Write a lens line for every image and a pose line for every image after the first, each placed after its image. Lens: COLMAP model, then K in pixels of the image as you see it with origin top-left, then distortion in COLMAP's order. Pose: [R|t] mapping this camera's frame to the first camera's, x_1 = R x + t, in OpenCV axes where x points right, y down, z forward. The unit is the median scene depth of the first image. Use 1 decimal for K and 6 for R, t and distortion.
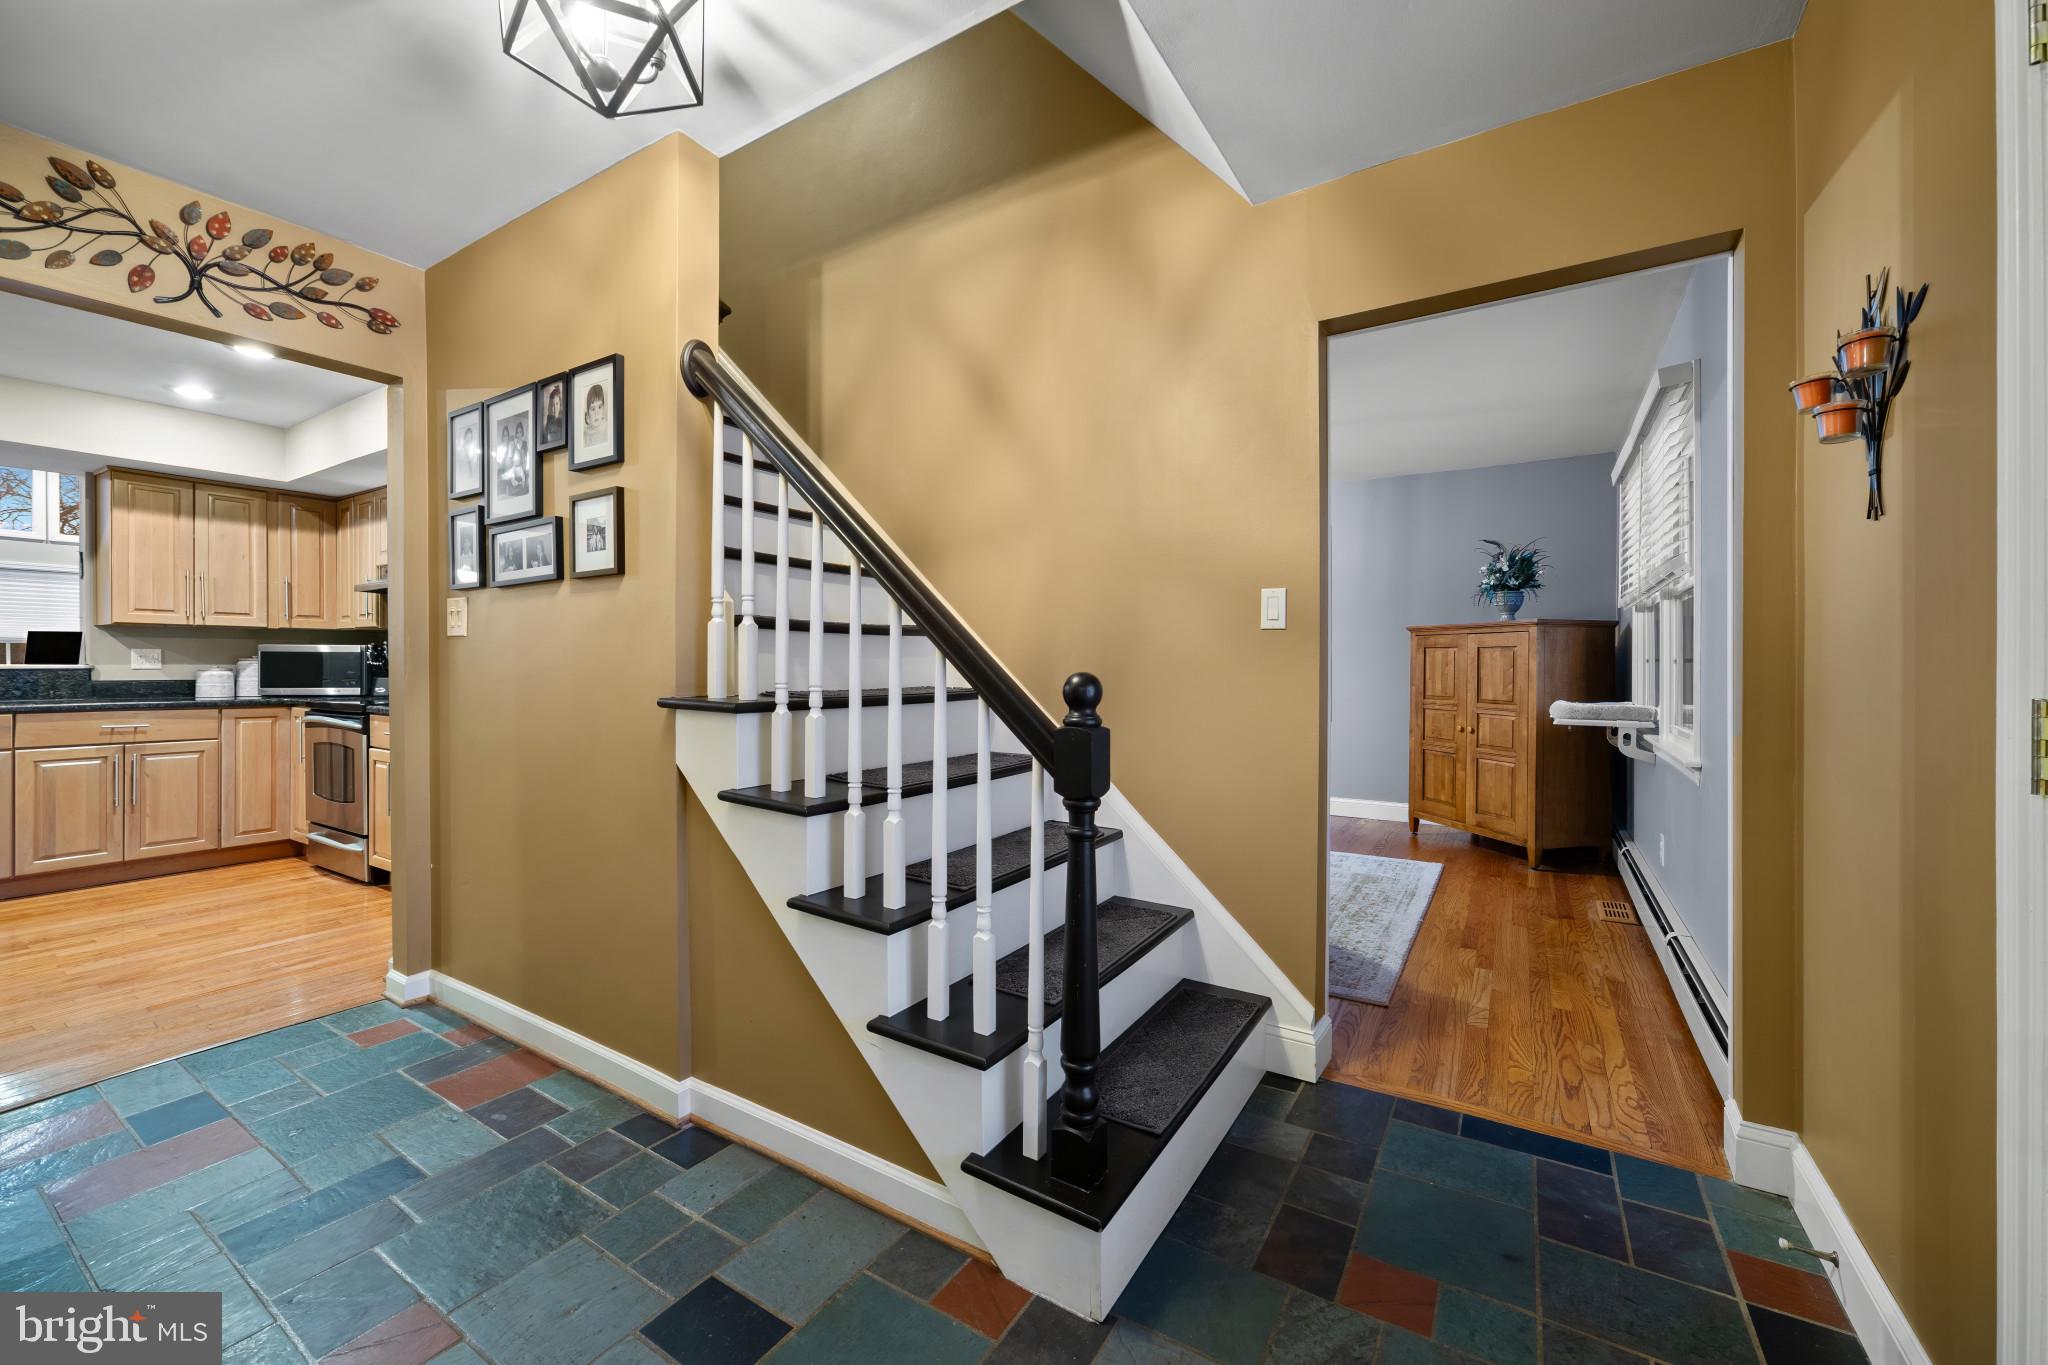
lens RADIAL K [[801.9, 0, 1038.6], [0, 801.9, 670.2], [0, 0, 1]] dist [-0.008761, 0.003061]
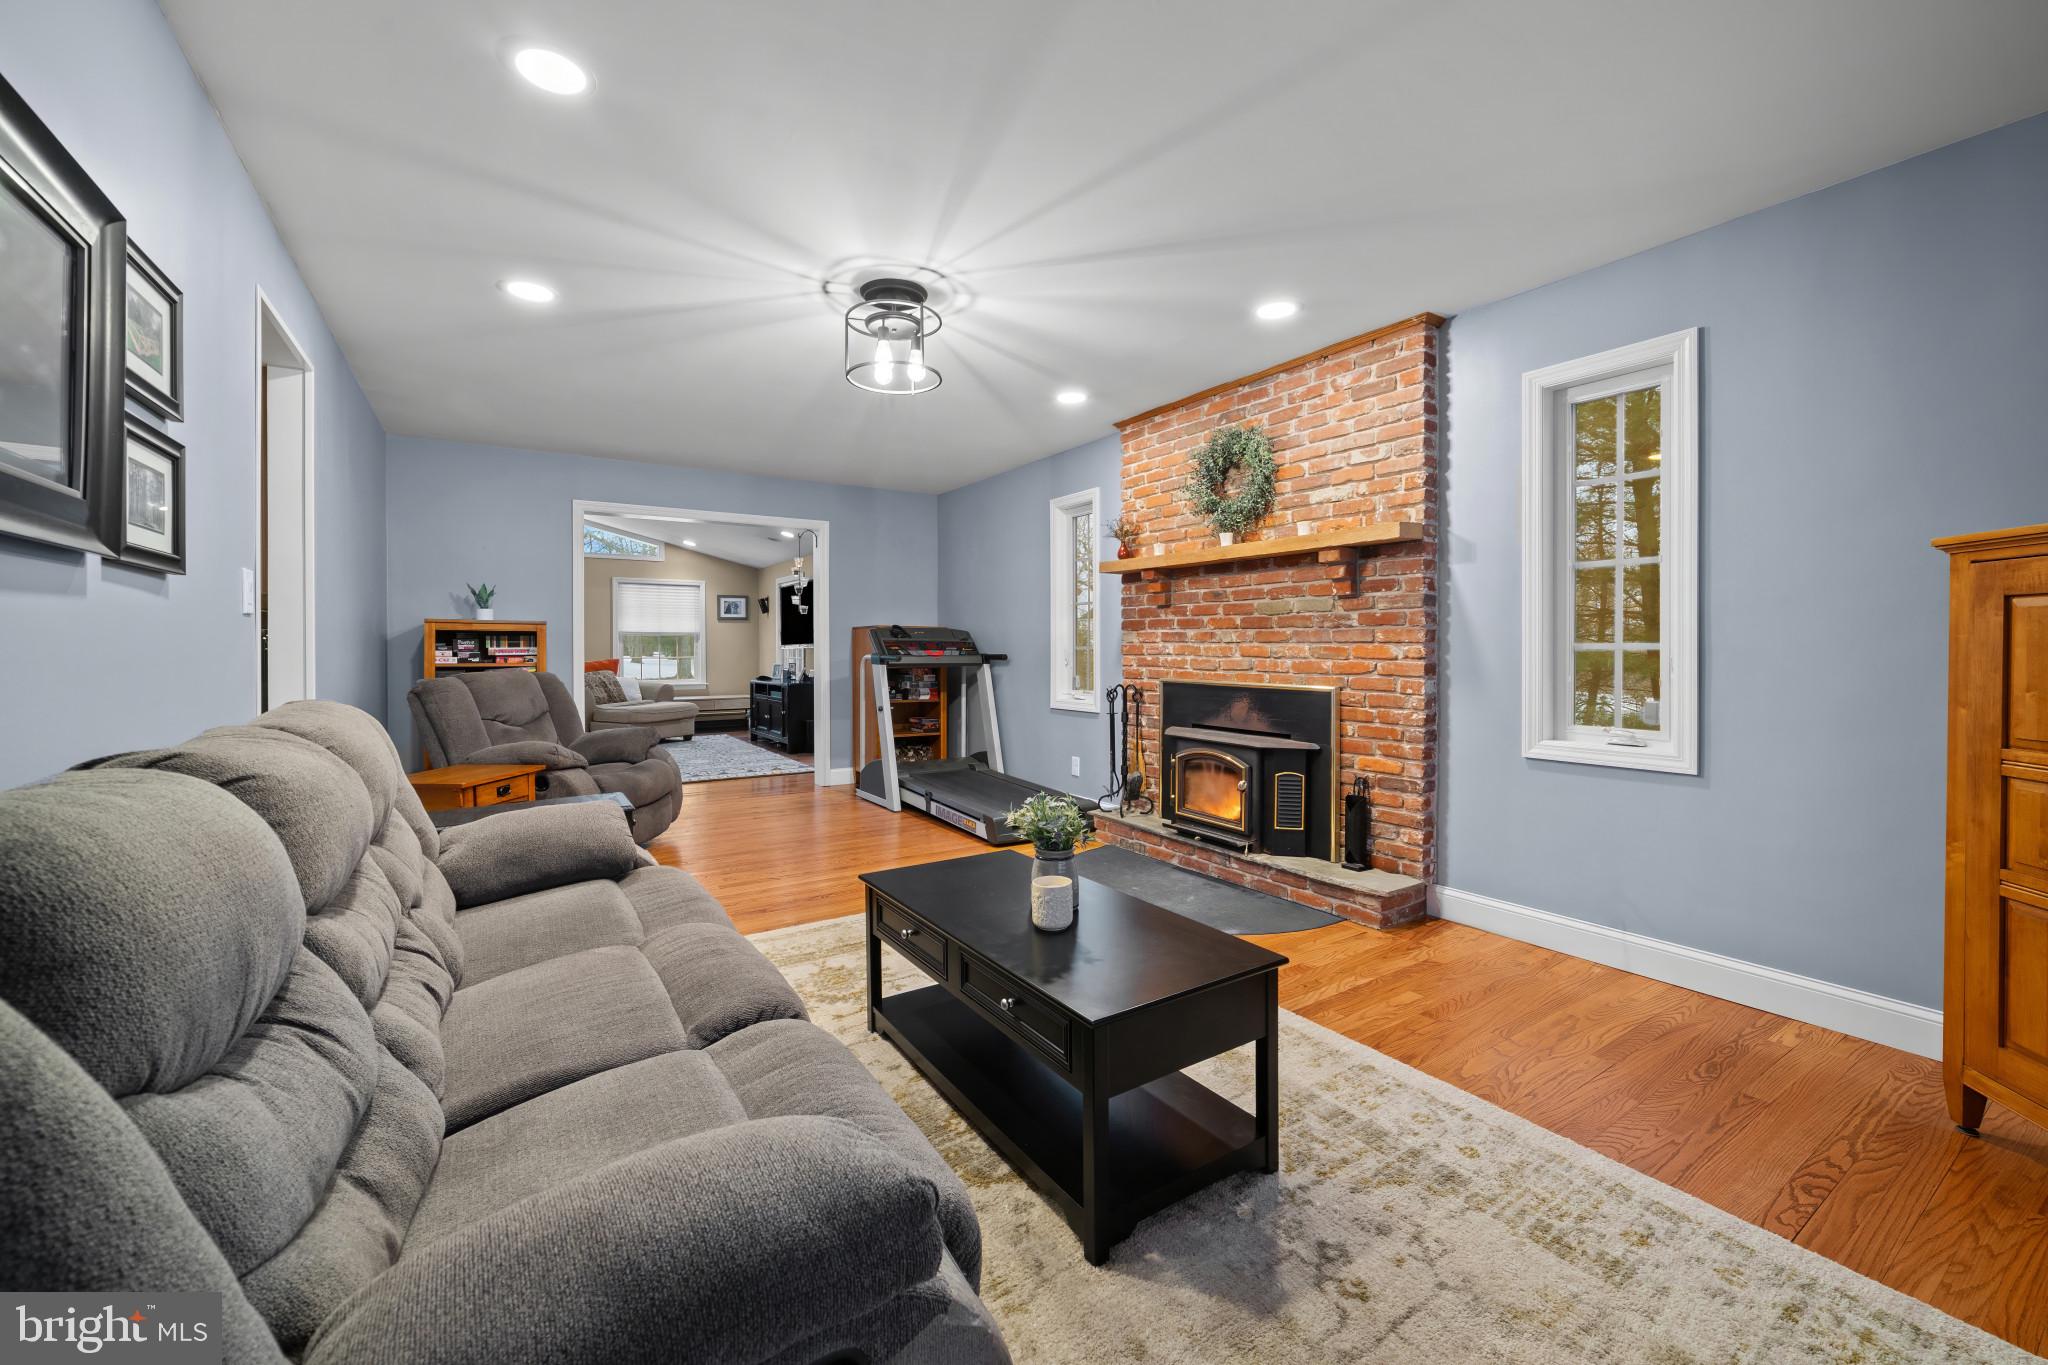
lens RADIAL K [[801.9, 0, 1023.3], [0, 801.9, 657.9], [0, 0, 1]] dist [-0.008761, 0.003061]
pose [[0.907128, 0.002655, -0.420847, 0.284980], [-0.001581, 0.999995, 0.002903, -0.004023], [0.420852, -0.001968, 0.907127, 0.600186]]
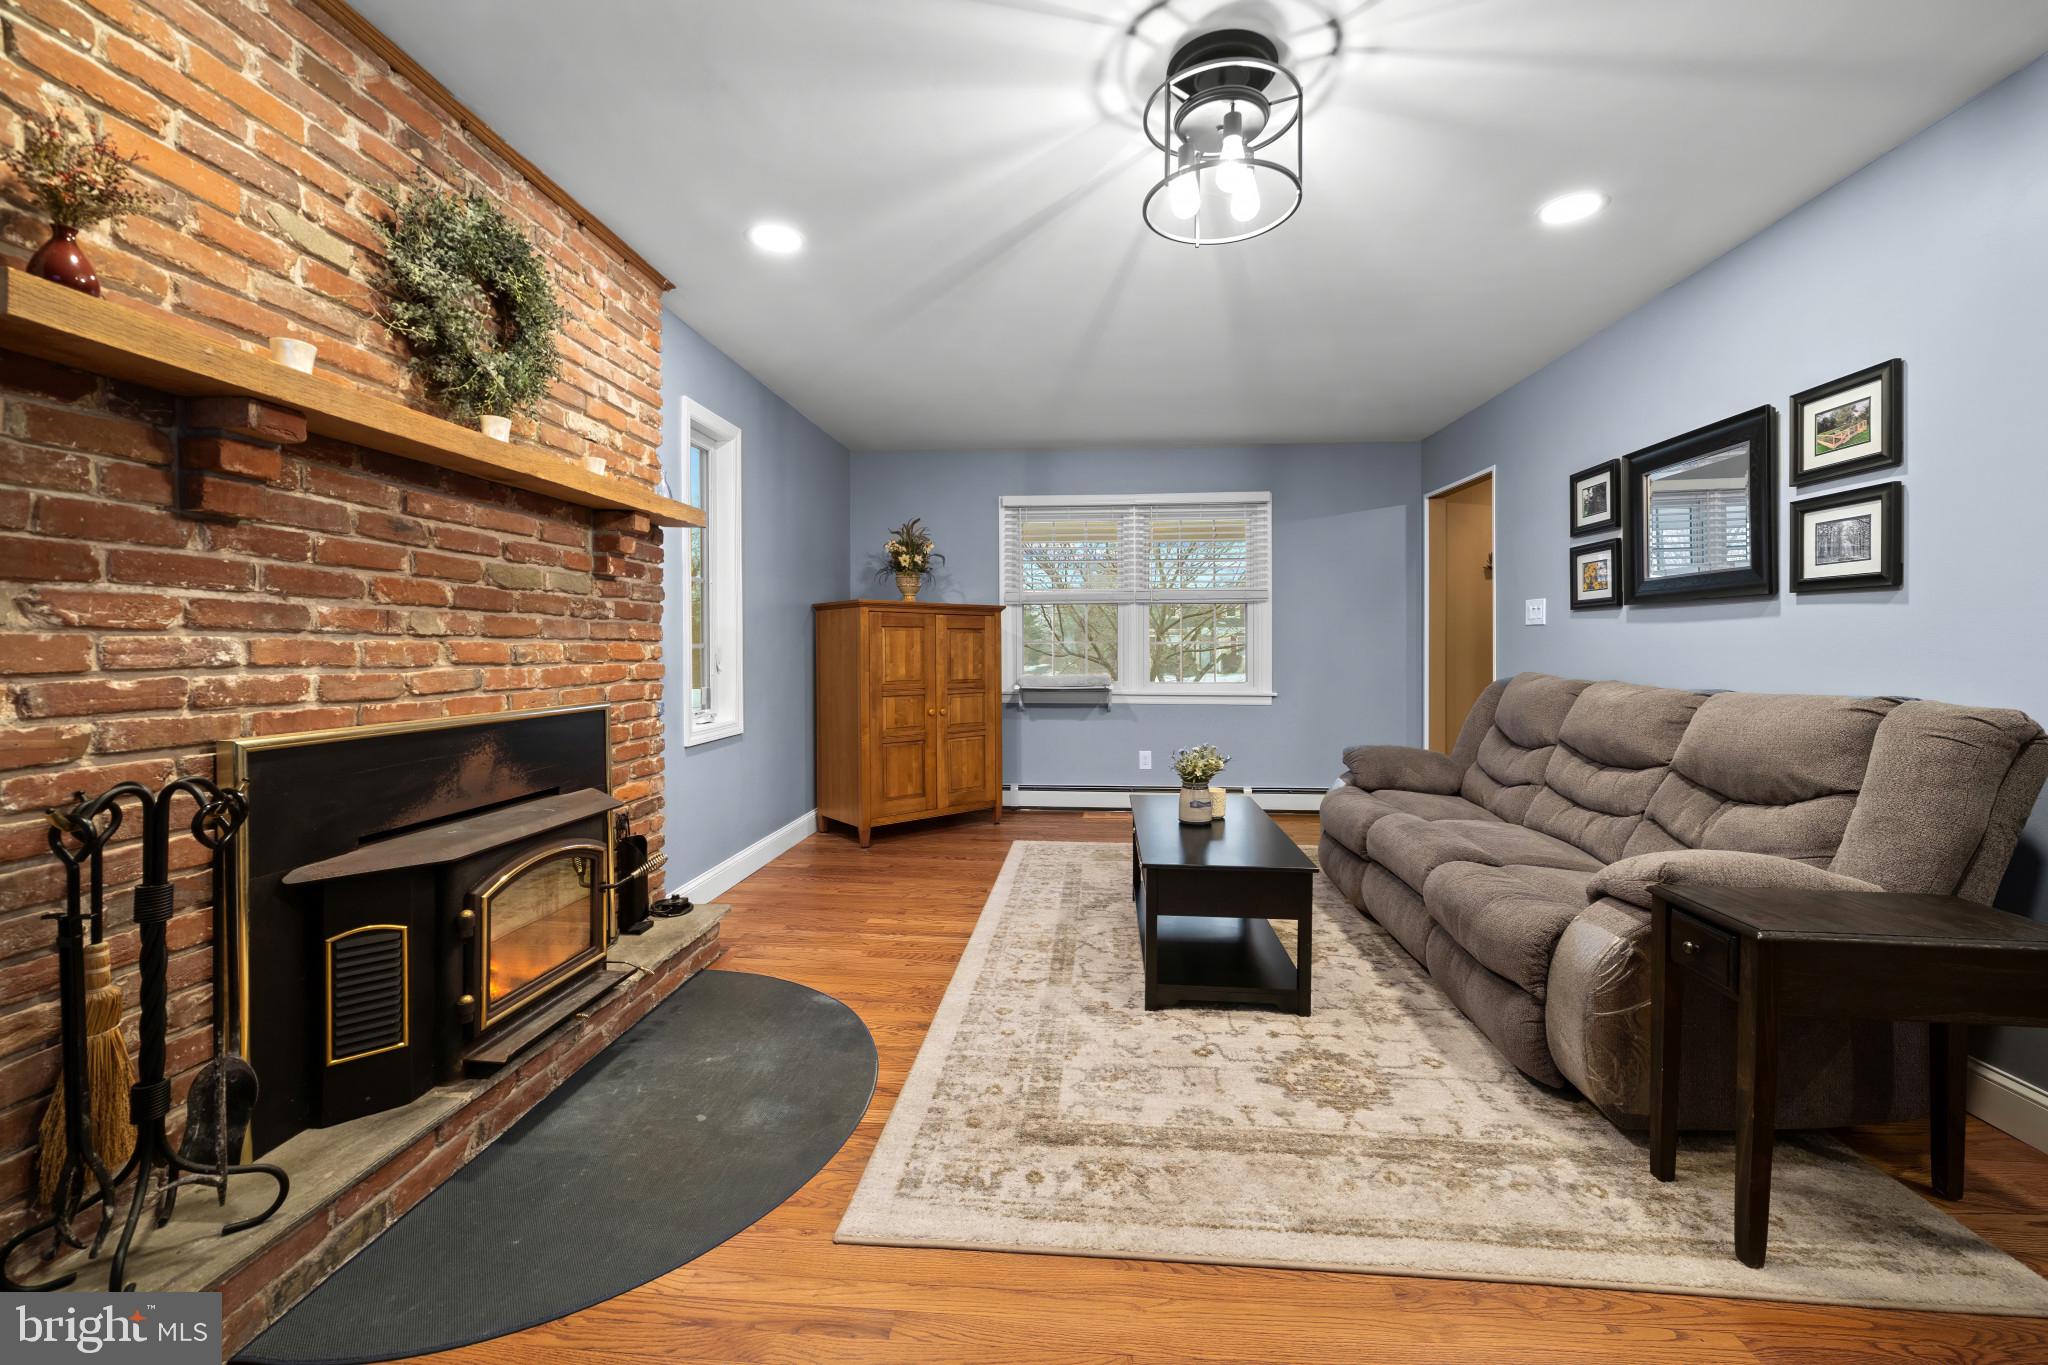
lens RADIAL K [[801.9, 0, 1028.9], [0, 801.9, 646.0], [0, 0, 1]] dist [-0.008761, 0.003061]
pose [[-0.460565, -0.001528, 0.887624, -0.413080], [0.009749, 0.999929, 0.006780, -0.013675], [-0.887572, 0.011776, -0.460518, 1.442463]]
